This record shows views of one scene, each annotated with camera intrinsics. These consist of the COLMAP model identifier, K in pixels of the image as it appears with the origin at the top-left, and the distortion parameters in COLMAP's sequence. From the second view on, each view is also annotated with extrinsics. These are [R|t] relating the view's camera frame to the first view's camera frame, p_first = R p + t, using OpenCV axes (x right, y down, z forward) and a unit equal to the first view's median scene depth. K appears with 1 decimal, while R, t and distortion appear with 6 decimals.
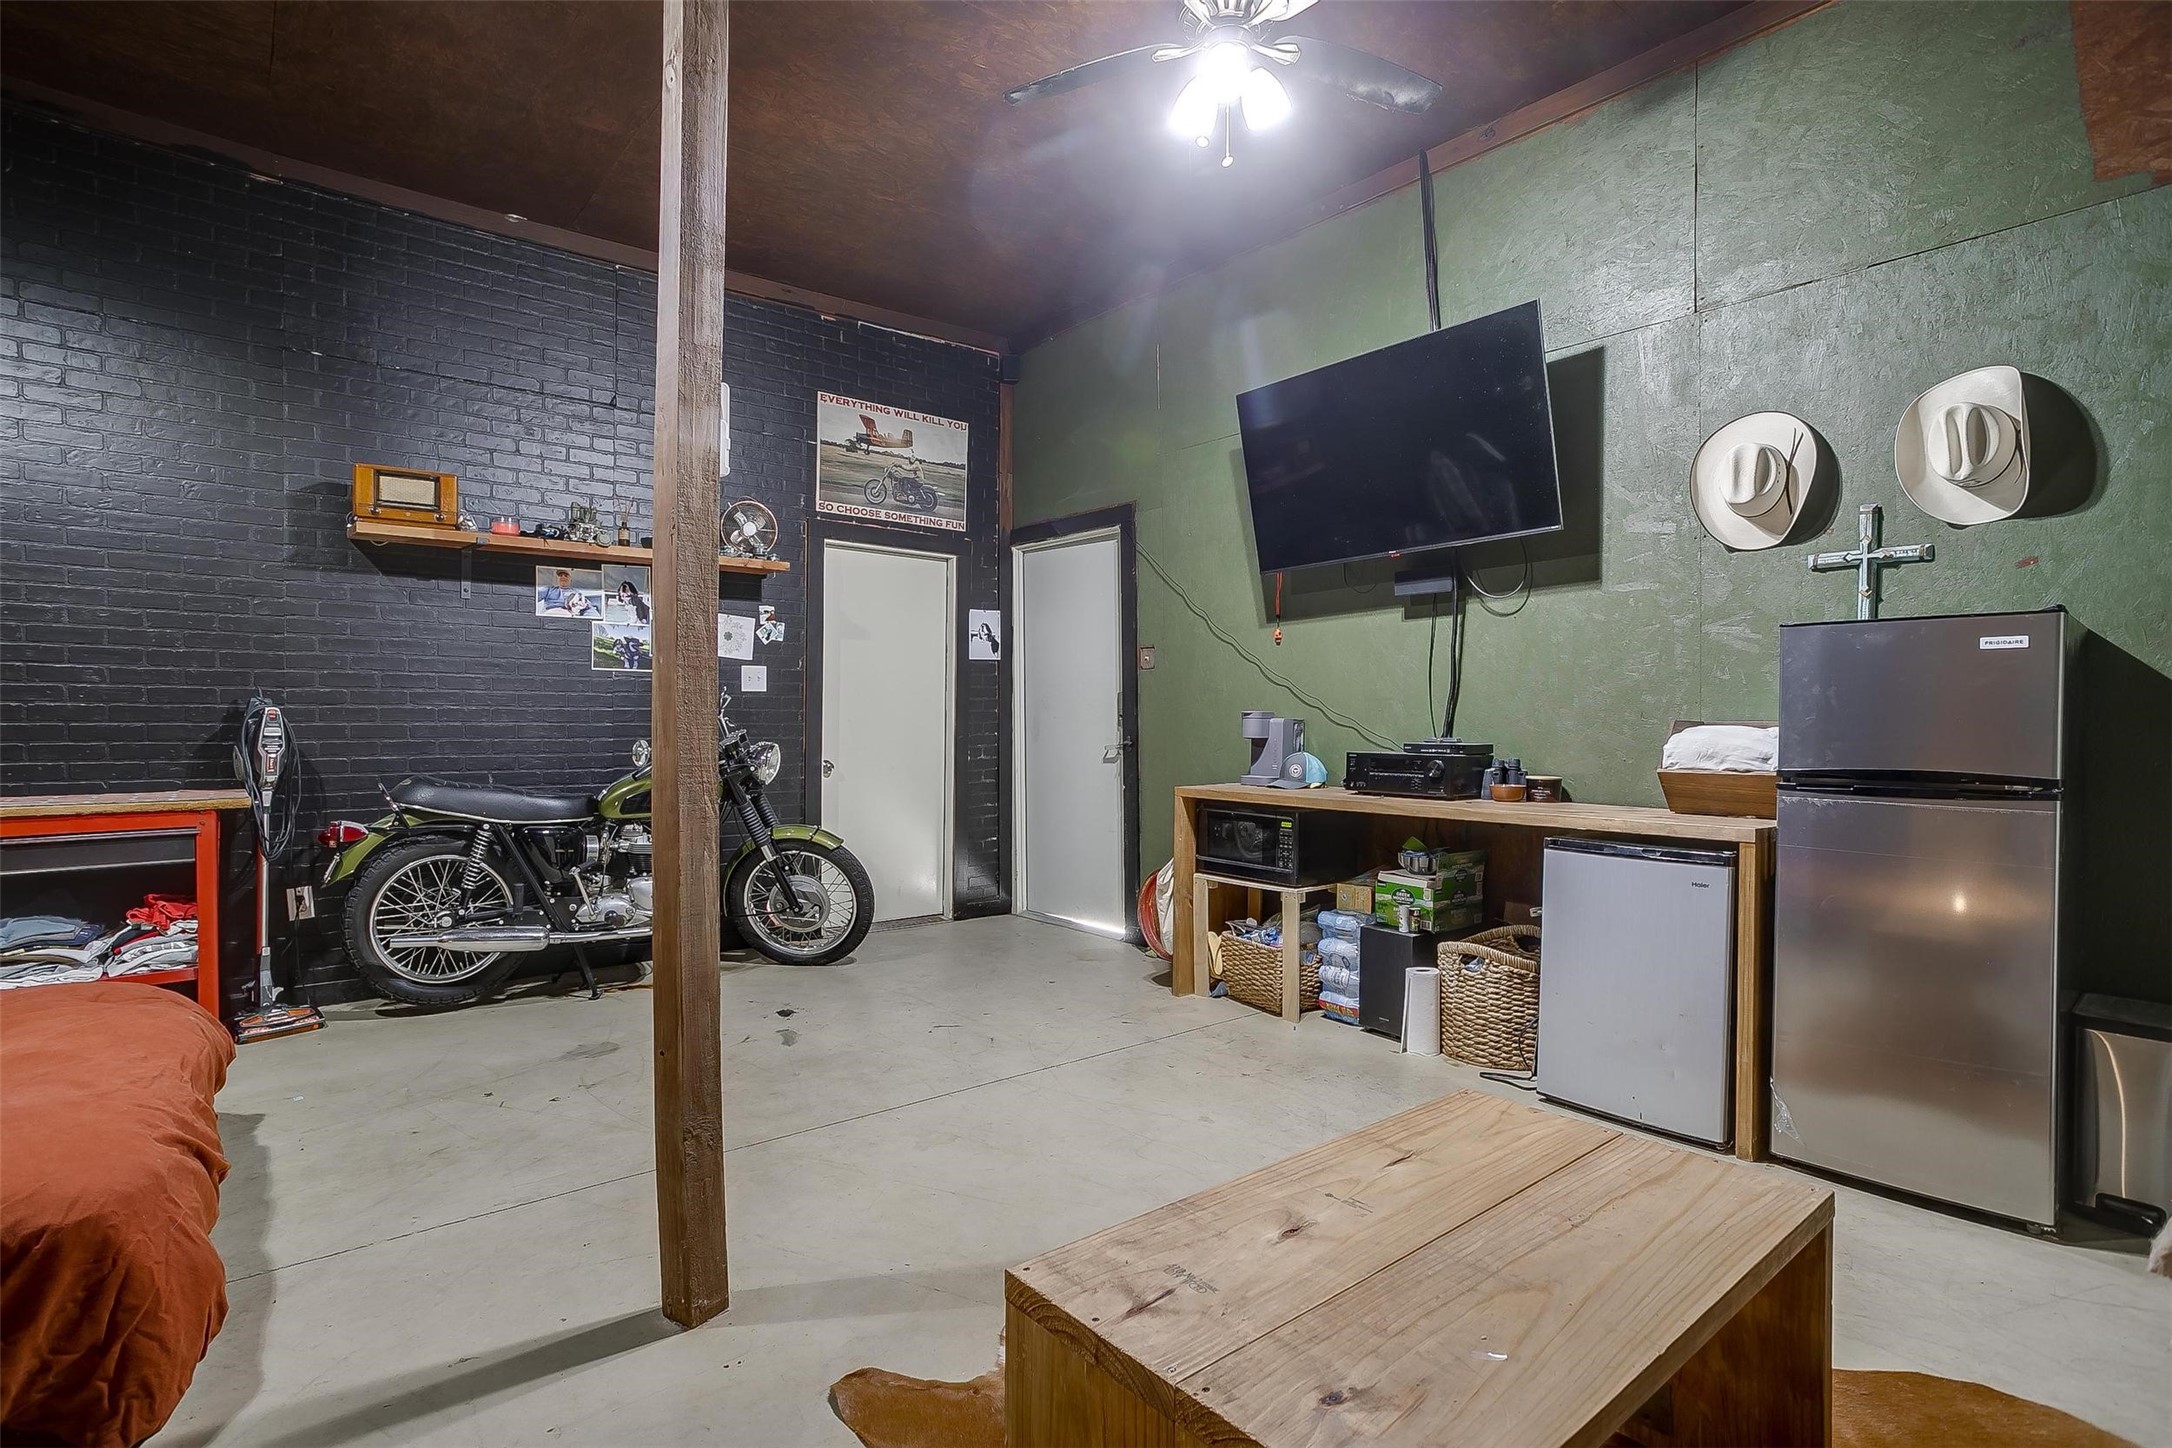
lens RADIAL K [[1037.4, 0, 1084.3], [0, 1037.4, 723.0], [0, 0, 1]] dist [-0.000103, 0.002052]
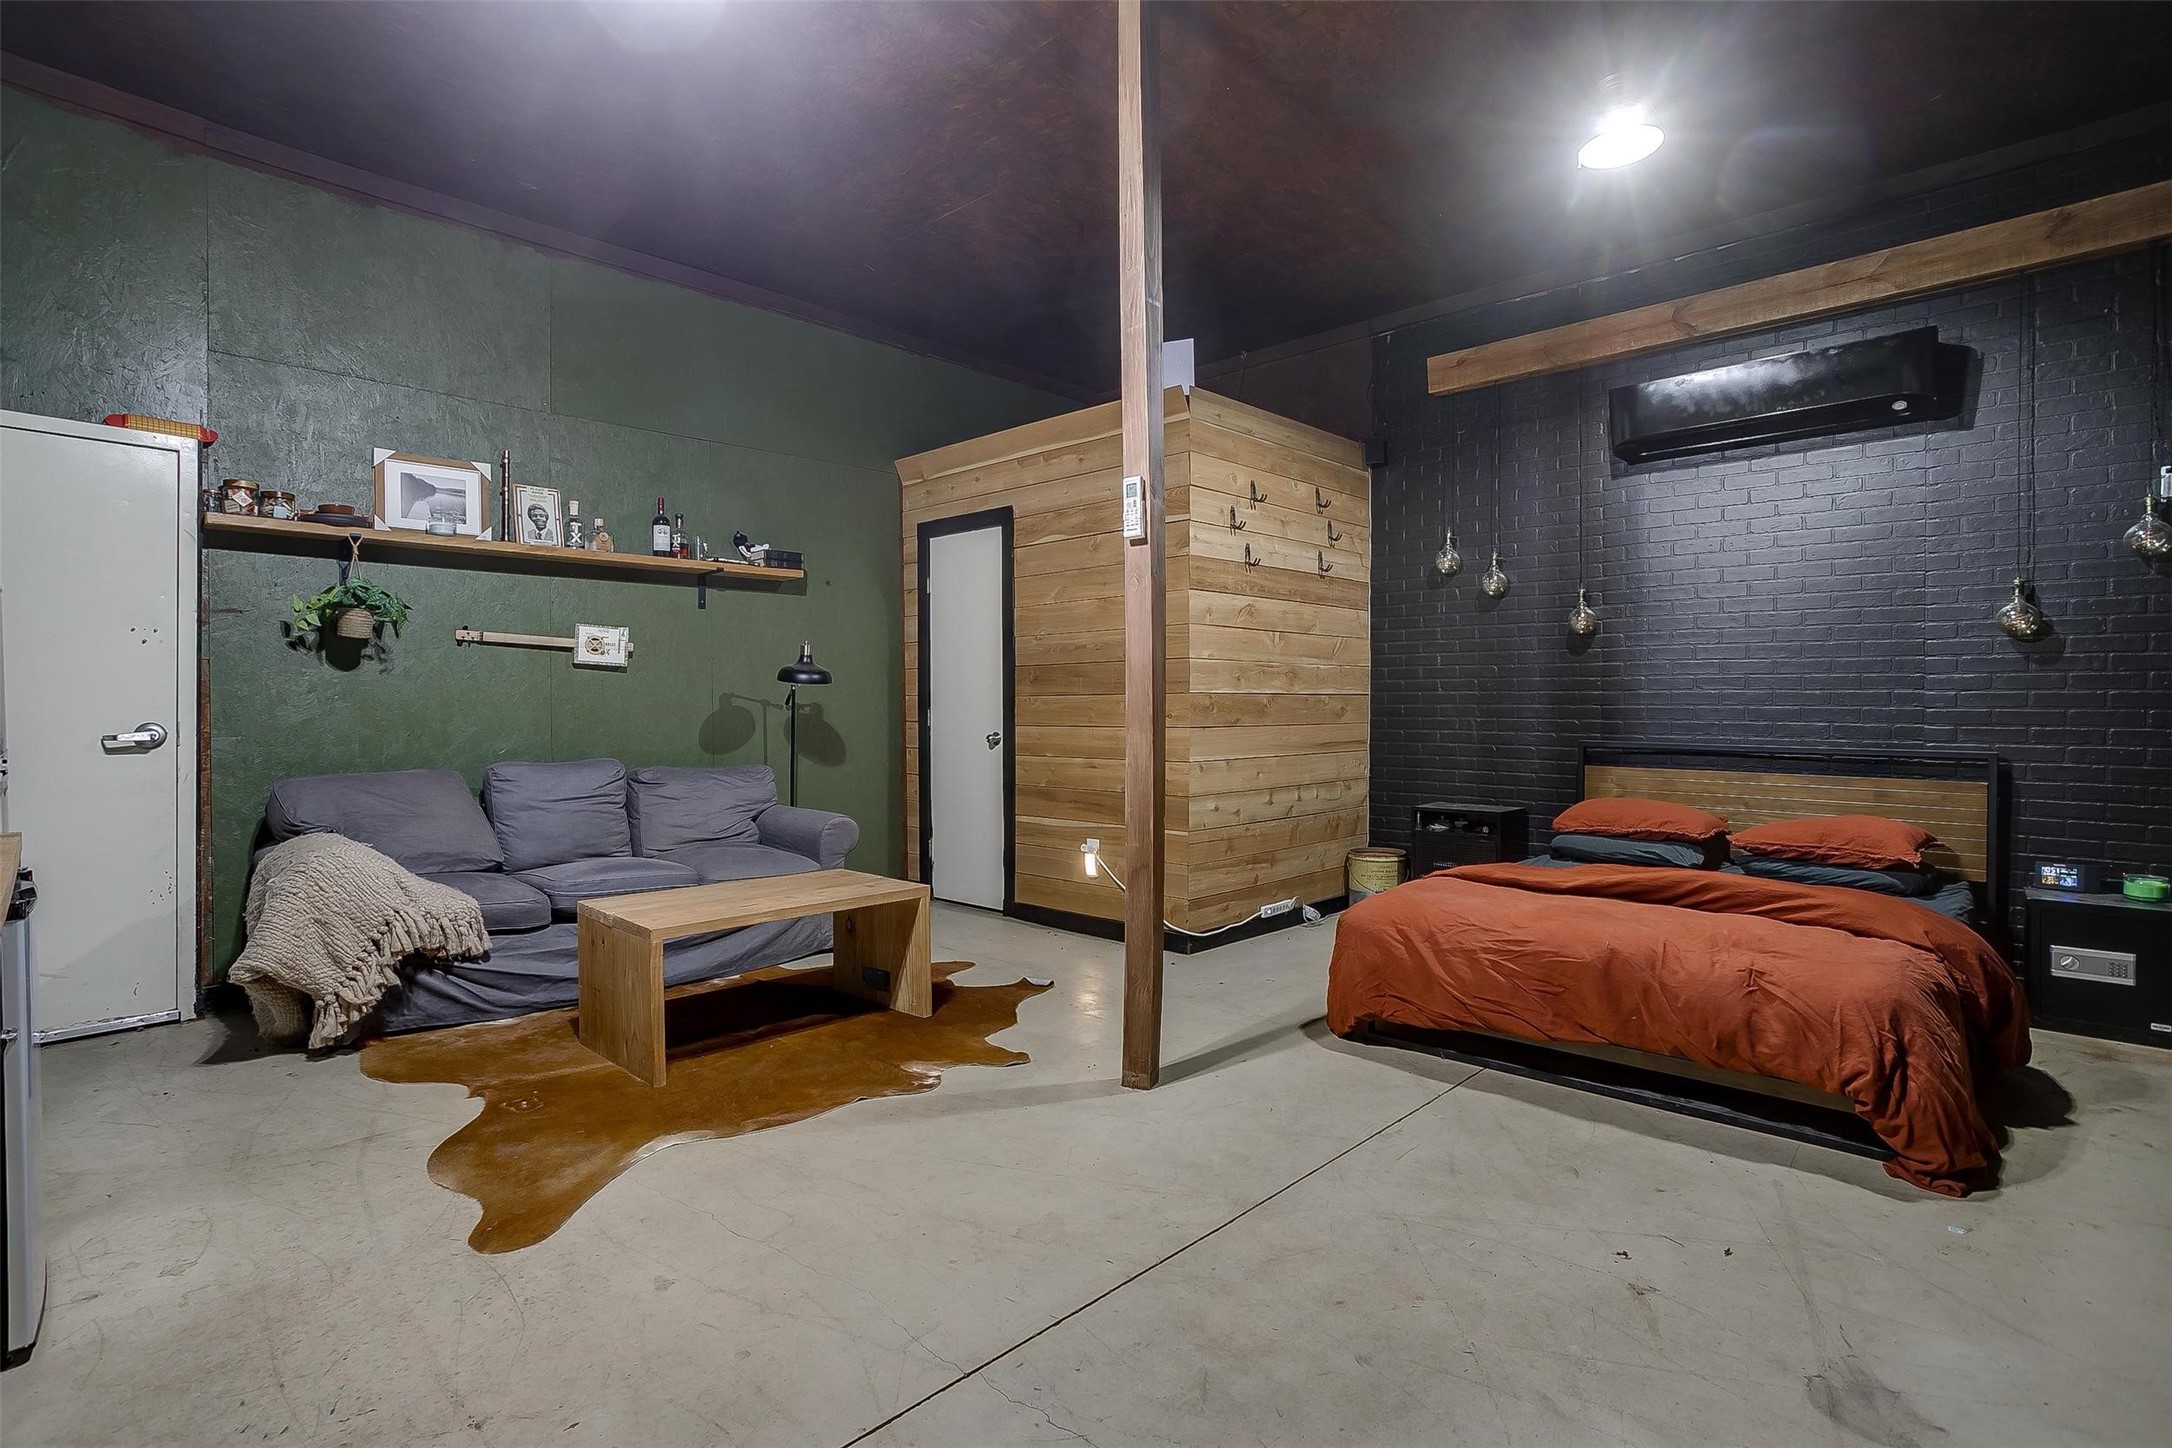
lens RADIAL K [[1037.4, 0, 1089.0], [0, 1037.4, 716.1], [0, 0, 1]] dist [-0.000103, 0.002052]
pose [[-0.994203, -0.002622, -0.107489, -0.091188], [-0.003968, 0.999916, 0.012314, 0.000380], [0.107447, 0.012670, -0.994130, 1.774734]]
